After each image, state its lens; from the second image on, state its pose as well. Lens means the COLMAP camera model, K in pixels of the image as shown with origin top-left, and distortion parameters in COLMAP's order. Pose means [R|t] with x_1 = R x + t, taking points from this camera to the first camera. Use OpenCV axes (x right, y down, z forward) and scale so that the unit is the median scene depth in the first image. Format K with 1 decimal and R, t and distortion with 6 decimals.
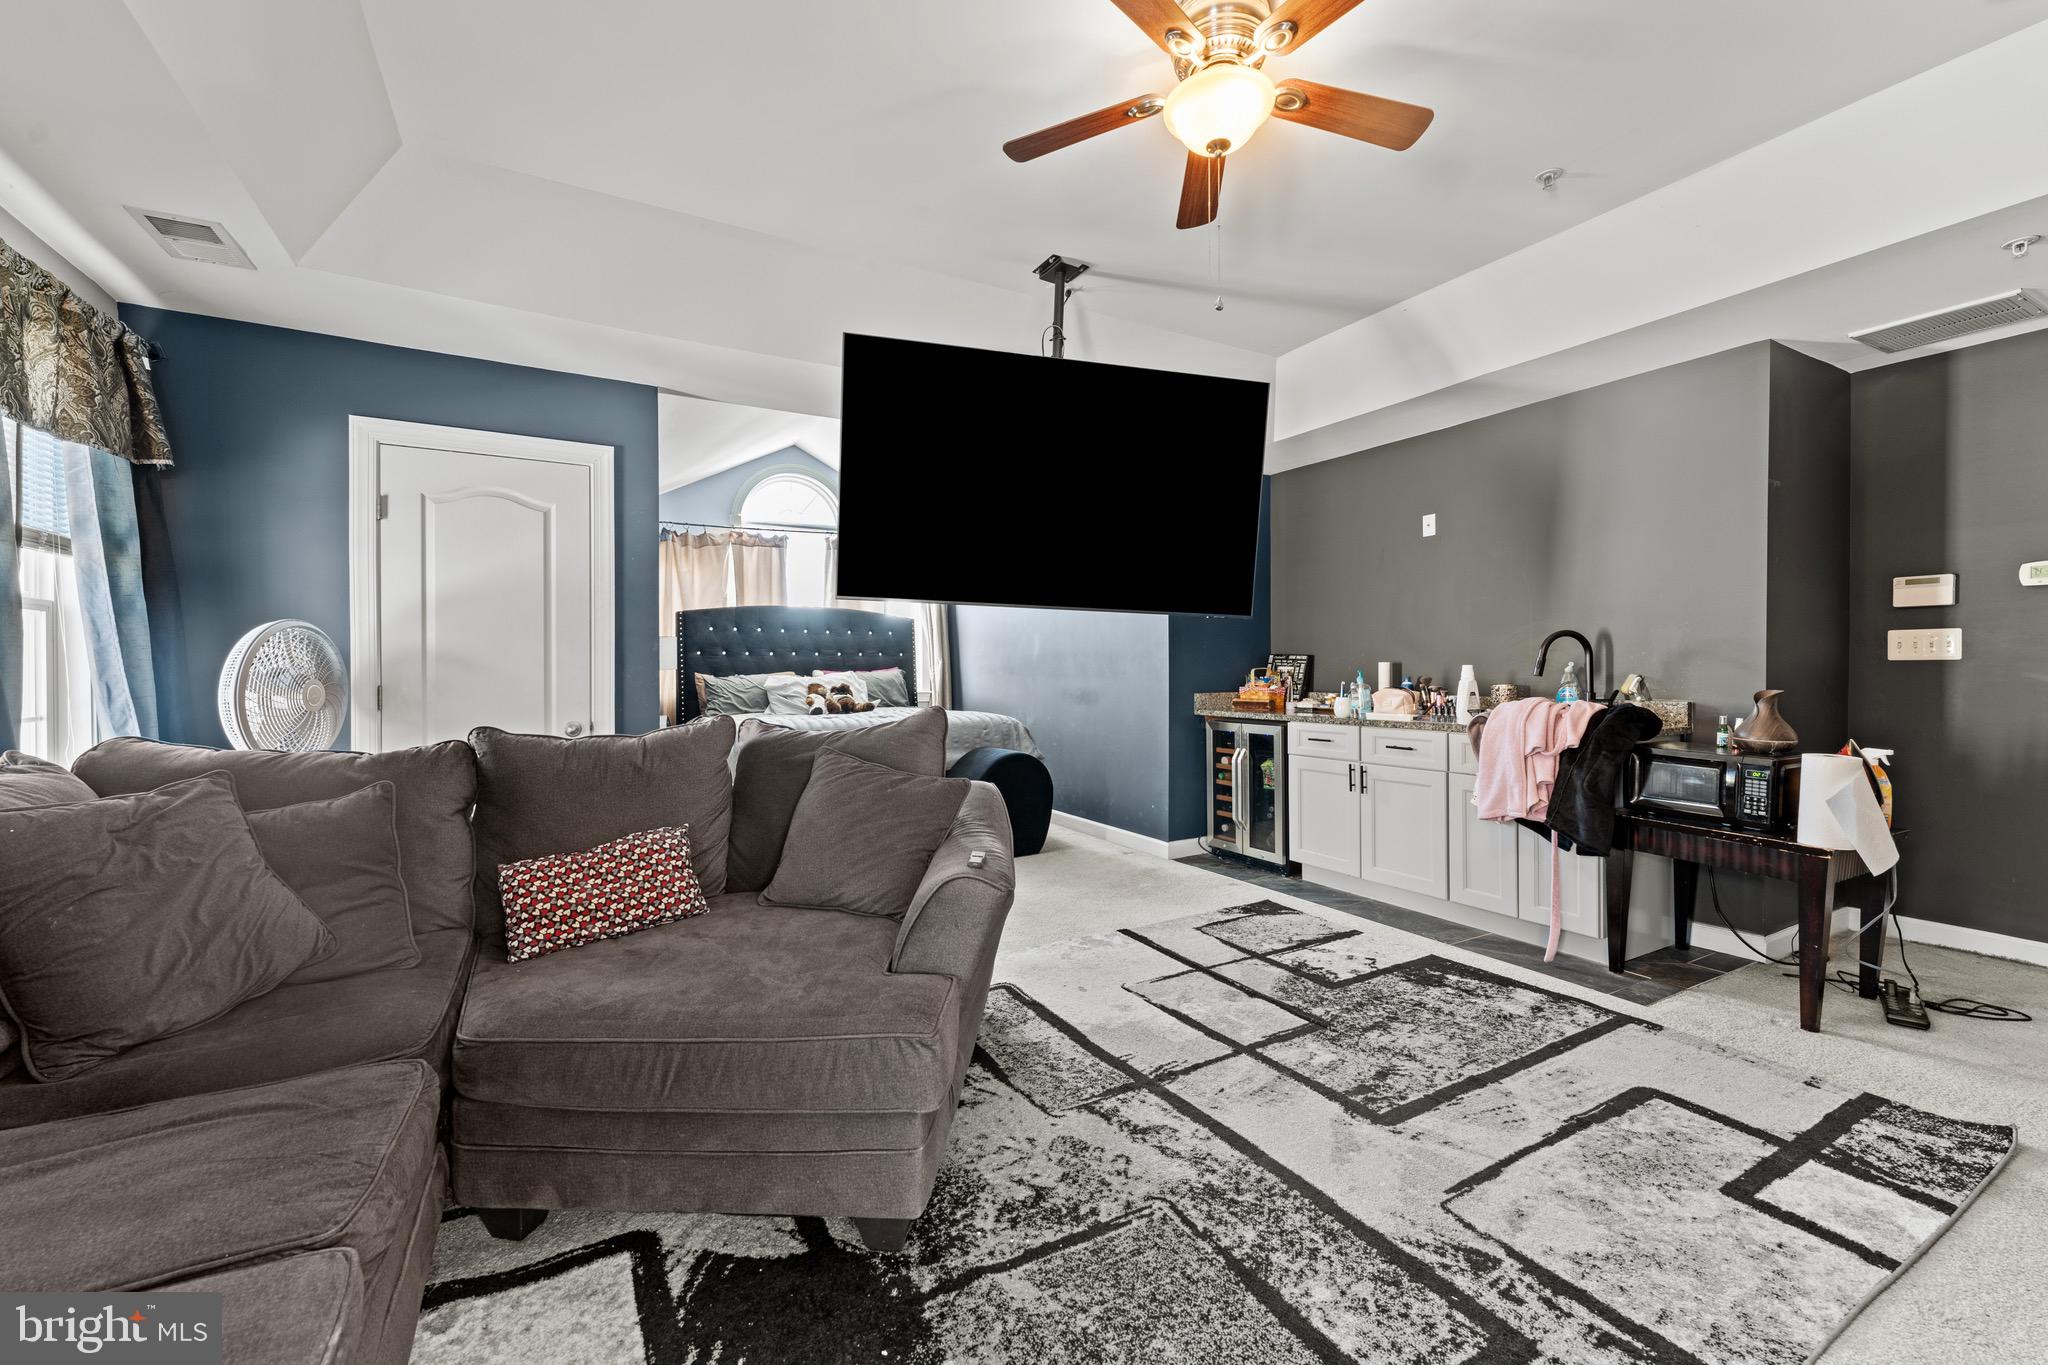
lens RADIAL K [[841.7, 0, 971.9], [0, 841.7, 675.9], [0, 0, 1]] dist [-0.000063, 0.000112]
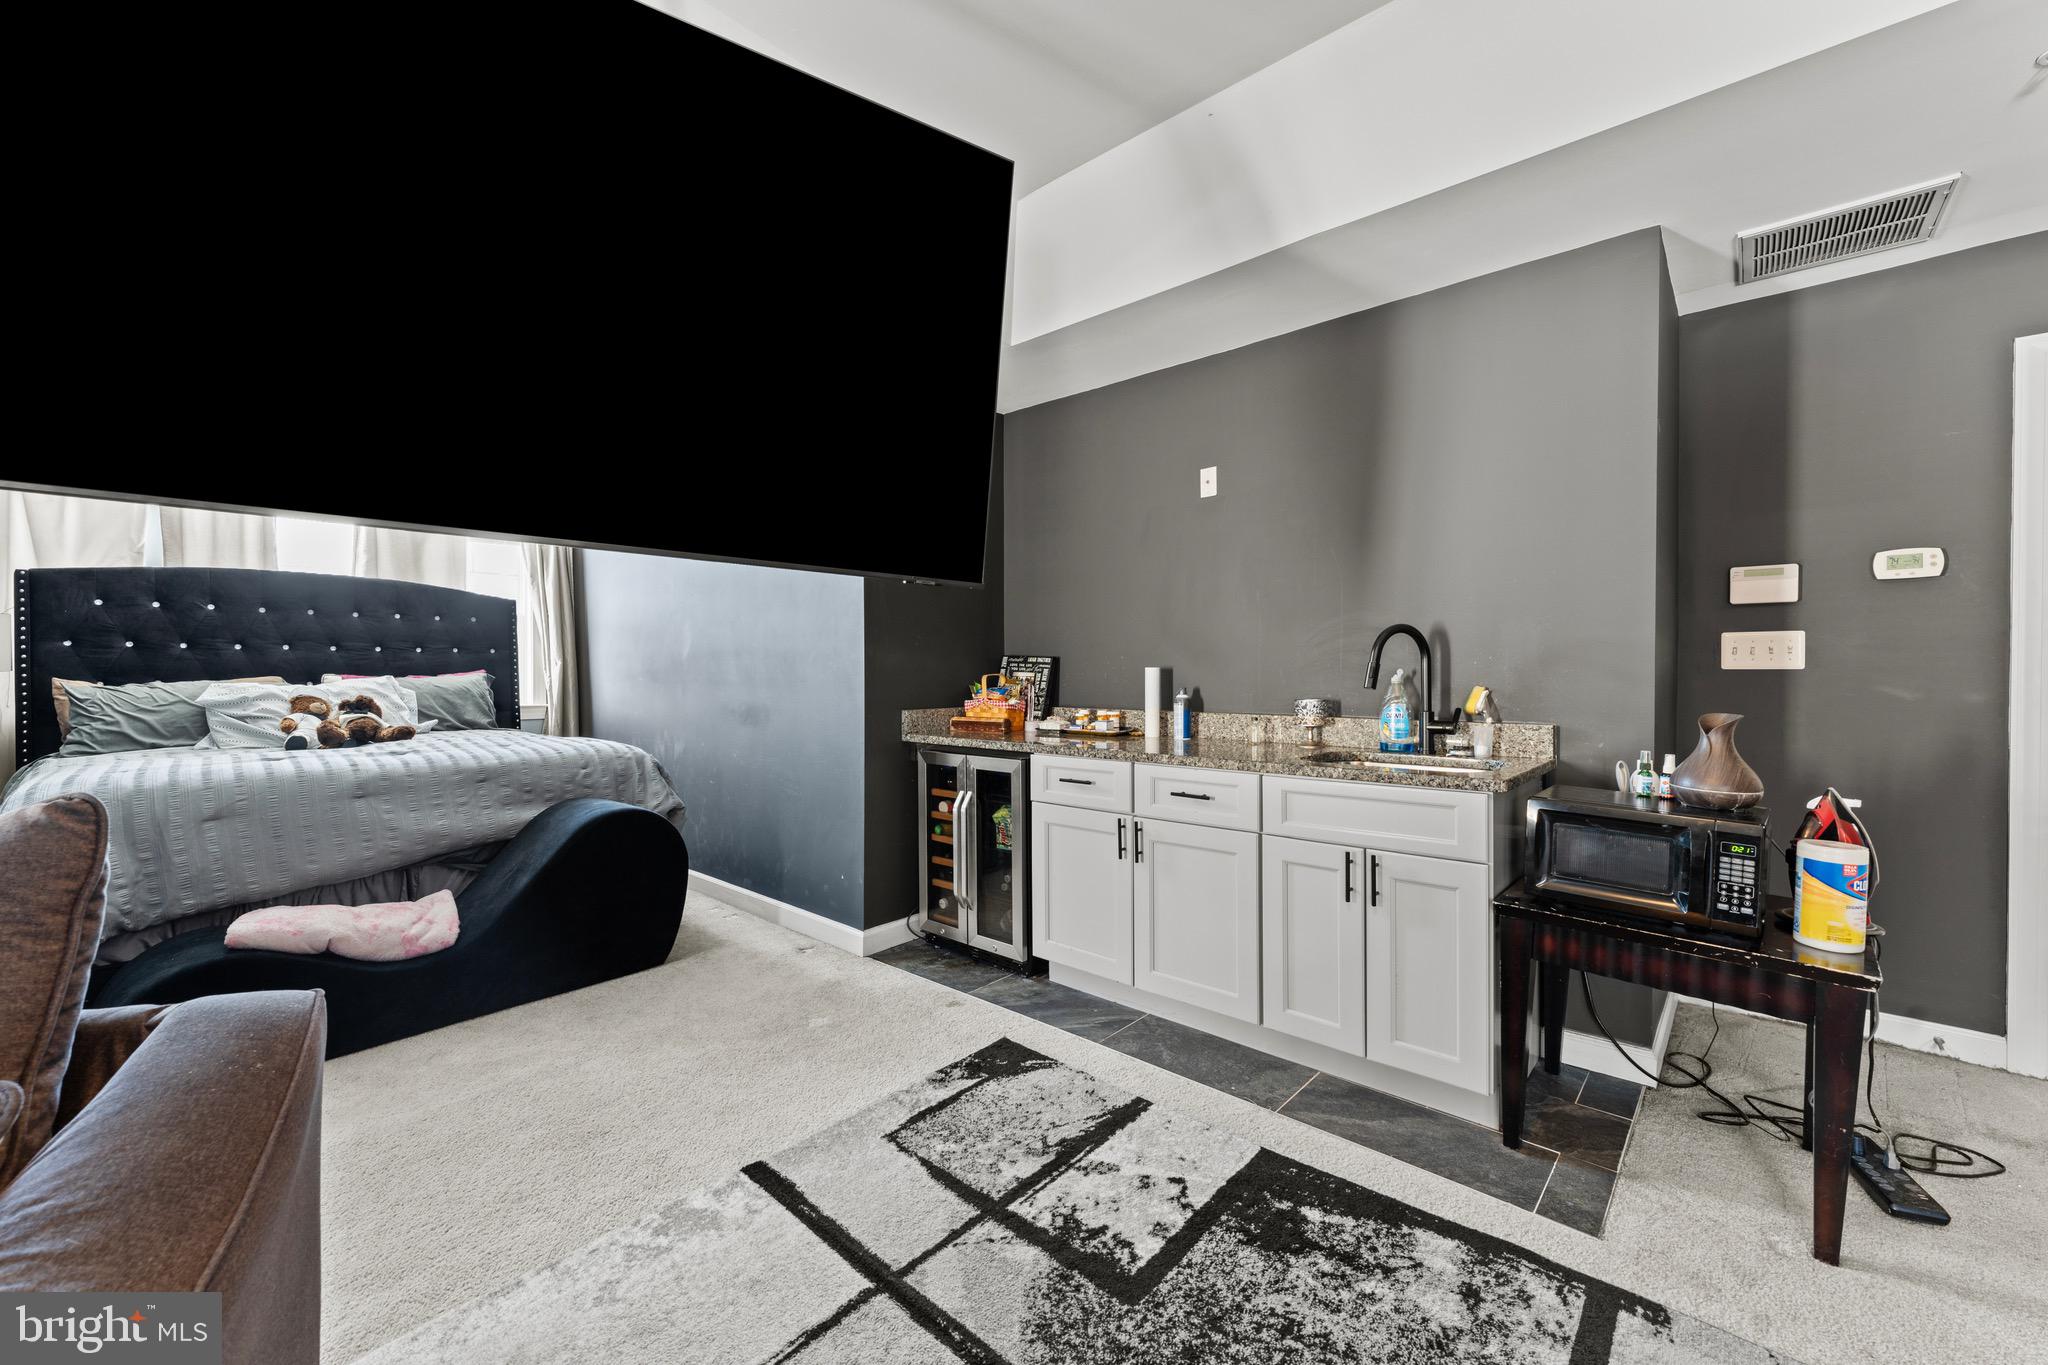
lens RADIAL K [[827.3, 0, 989.7], [0, 827.3, 680.3], [0, 0, 1]] dist [0.000753, 0.000182]
pose [[0.943837, 0.000790, 0.330410, 0.146673], [-0.001697, 0.999996, 0.002456, -0.007998], [-0.330406, -0.002879, 0.943834, 0.453452]]
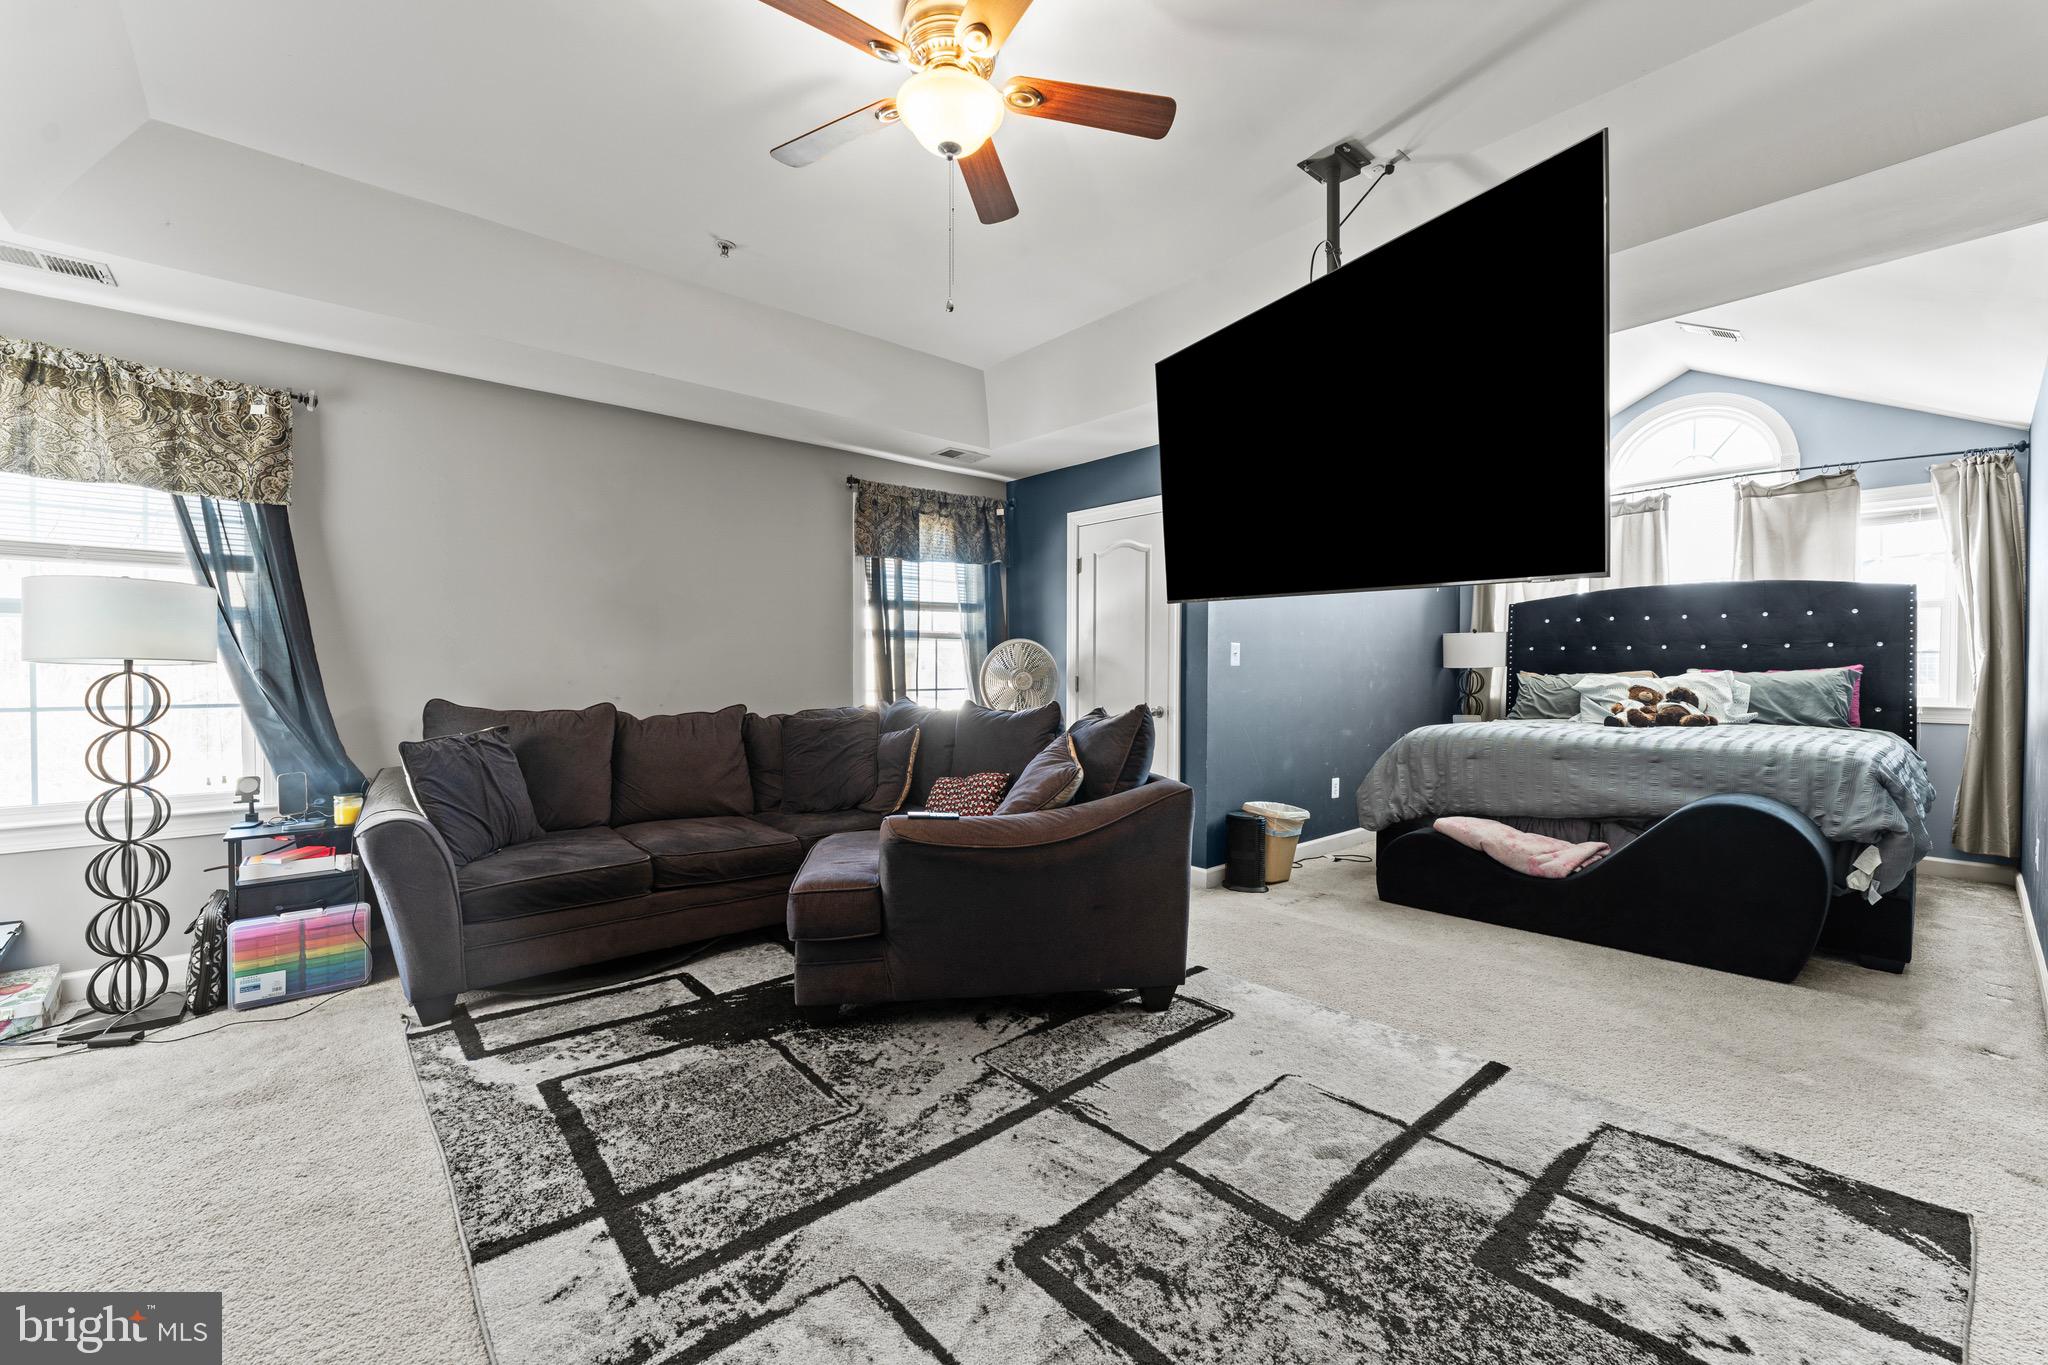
lens RADIAL K [[817.6, 0, 1019.5], [0, 817.6, 670.4], [0, 0, 1]] dist [-0.000164, 0.000255]
pose [[0.218252, 0.006667, -0.975870, 0.716223], [-0.009528, 0.999944, 0.004700, -0.005752], [0.975846, 0.008272, 0.218303, 0.490296]]
